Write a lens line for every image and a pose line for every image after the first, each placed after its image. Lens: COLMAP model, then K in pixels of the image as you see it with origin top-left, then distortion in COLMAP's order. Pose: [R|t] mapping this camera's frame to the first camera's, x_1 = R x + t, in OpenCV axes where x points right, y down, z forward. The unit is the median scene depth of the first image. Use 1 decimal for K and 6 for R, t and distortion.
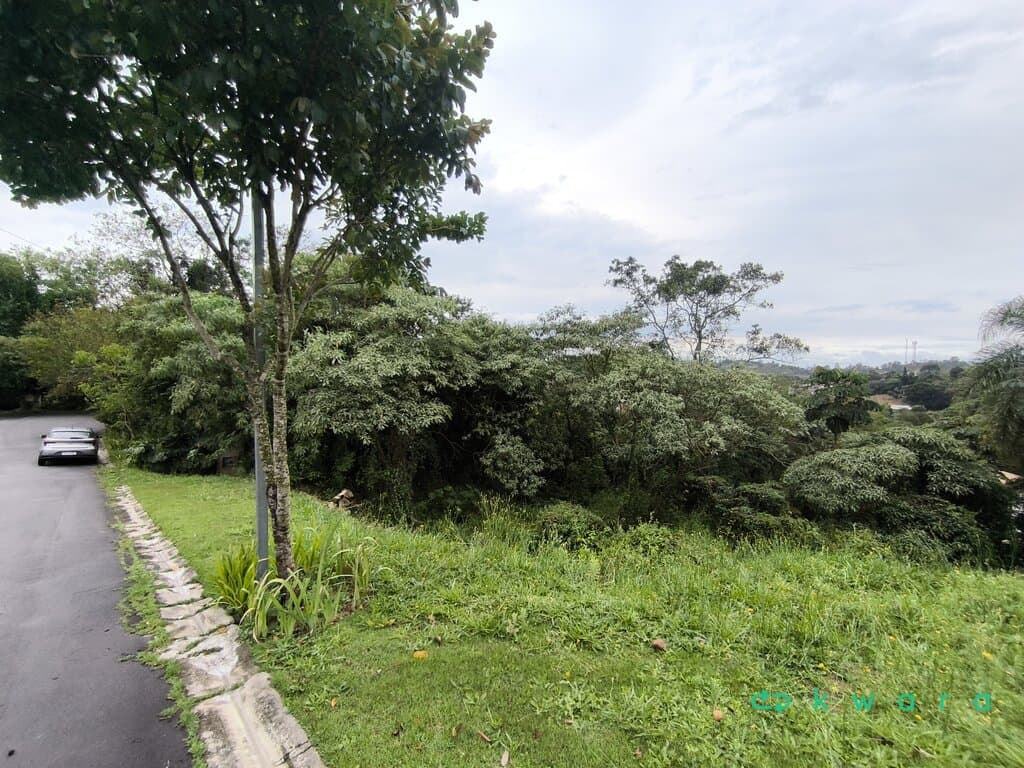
lens RADIAL K [[484.5, 0, 513.6], [0, 484.5, 387.3], [0, 0, 1]] dist [0.000690, 0.004694]
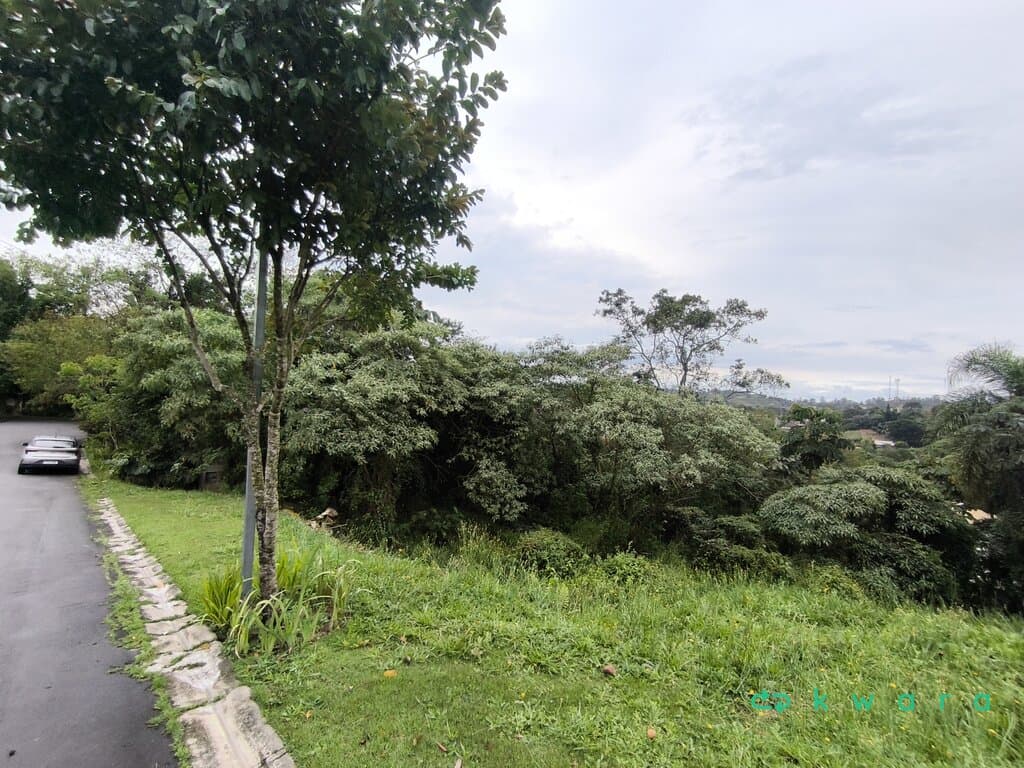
lens RADIAL K [[484.5, 0, 516.6], [0, 484.5, 383.2], [0, 0, 1]] dist [0.000690, 0.004694]
pose [[0.998939, 0.039786, 0.023184, 0.008915], [-0.038533, 0.997894, -0.052183, -0.012051], [-0.025211, 0.051234, 0.998368, -0.028989]]
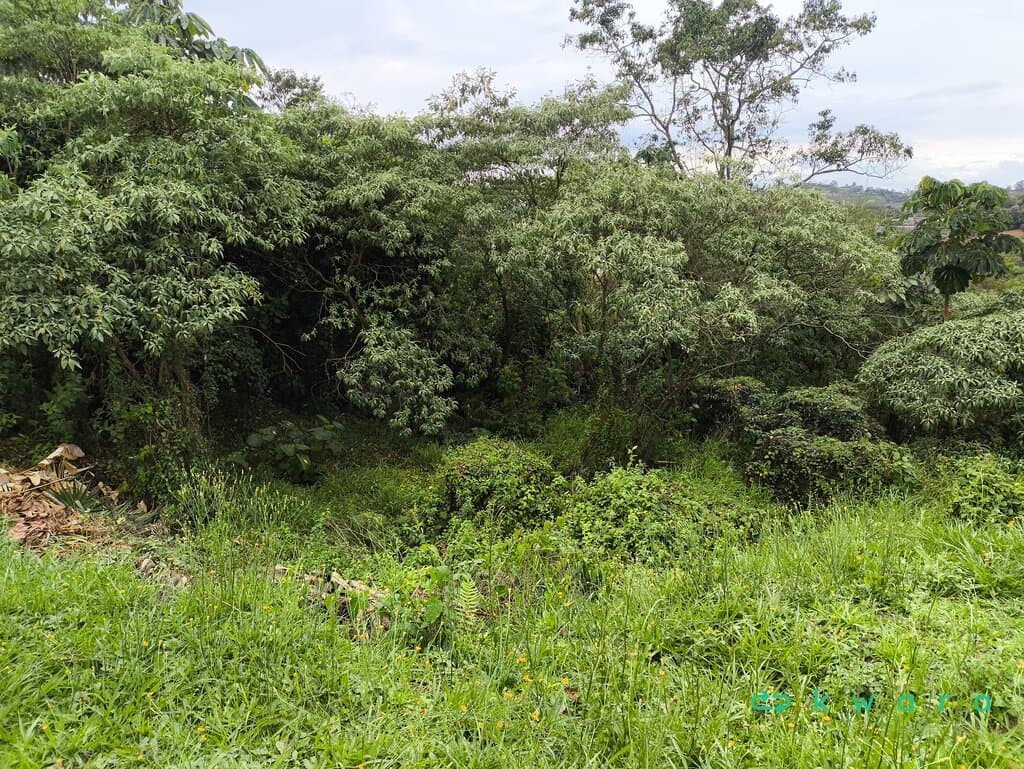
lens RADIAL K [[781.5, 0, 506.3], [0, 781.5, 381.6], [0, 0, 1]] dist [0.069197, -0.048489]
pose [[0.995421, -0.056931, 0.076790, 0.061940], [0.042713, 0.983550, 0.175515, 0.009309], [-0.085519, -0.171431, 0.981477, 0.101791]]
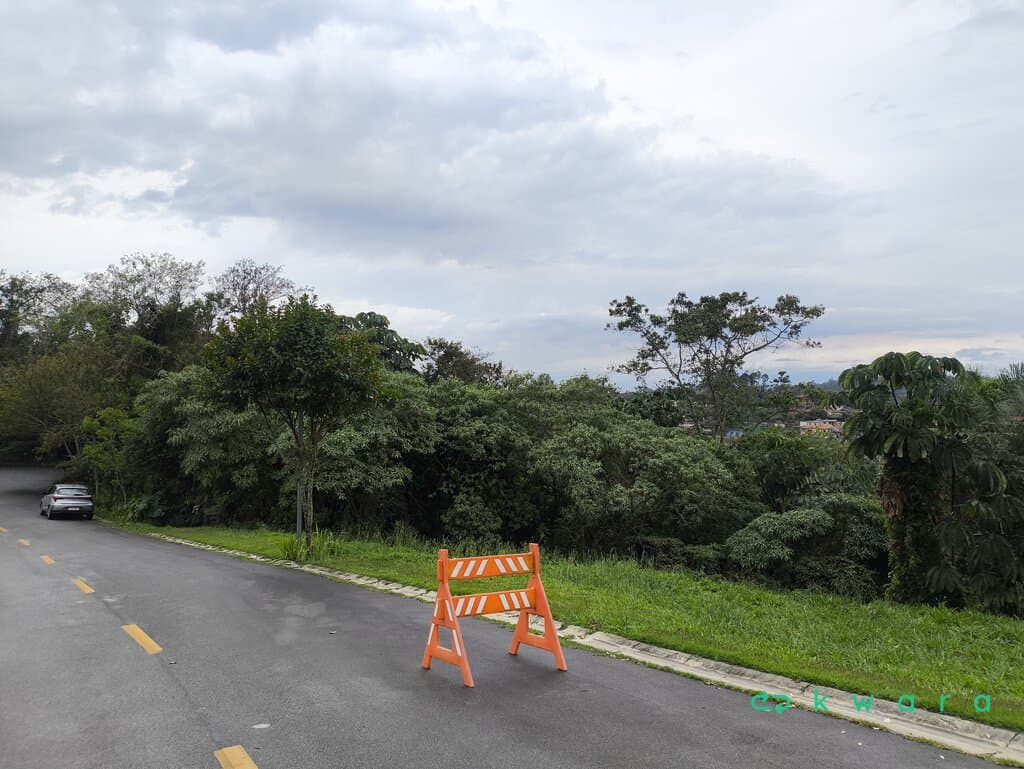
lens RADIAL K [[781.5, 0, 505.1], [0, 781.5, 385.8], [0, 0, 1]] dist [0.069197, -0.048489]
pose [[0.996068, -0.001415, -0.088578, 0.248949], [-0.002650, 0.998949, -0.045762, -0.072311], [0.088550, 0.045817, 0.995017, -0.832280]]
